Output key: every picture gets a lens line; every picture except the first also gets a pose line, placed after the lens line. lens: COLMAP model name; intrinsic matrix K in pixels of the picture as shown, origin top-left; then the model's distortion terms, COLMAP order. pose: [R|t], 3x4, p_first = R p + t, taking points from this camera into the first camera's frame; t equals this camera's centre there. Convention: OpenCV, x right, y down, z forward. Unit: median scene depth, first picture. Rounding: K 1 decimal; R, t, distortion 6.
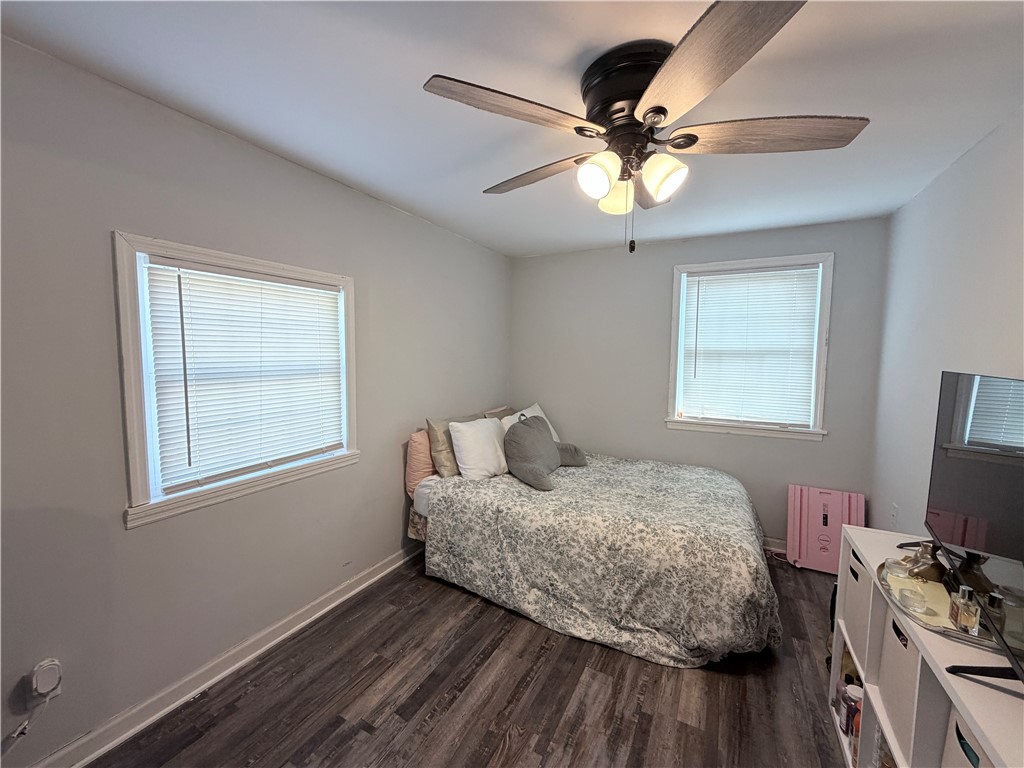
lens RADIAL K [[407.9, 0, 509.9], [0, 407.9, 383.5], [0, 0, 1]] dist [-0.001066, 0.000032]
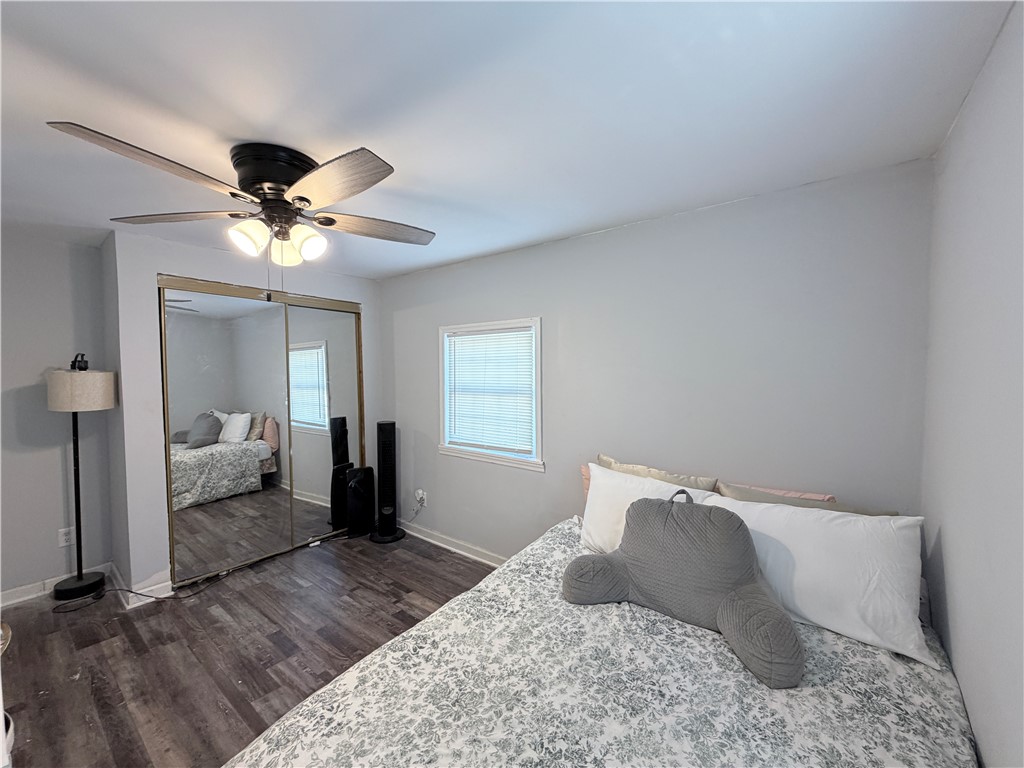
lens RADIAL K [[407.9, 0, 509.9], [0, 407.9, 383.5], [0, 0, 1]] dist [-0.001066, 0.000032]
pose [[-0.161318, 0.021442, -0.986670, 1.110817], [-0.079451, 0.996237, 0.034640, -0.131188], [0.983699, 0.083980, -0.159007, 1.507431]]
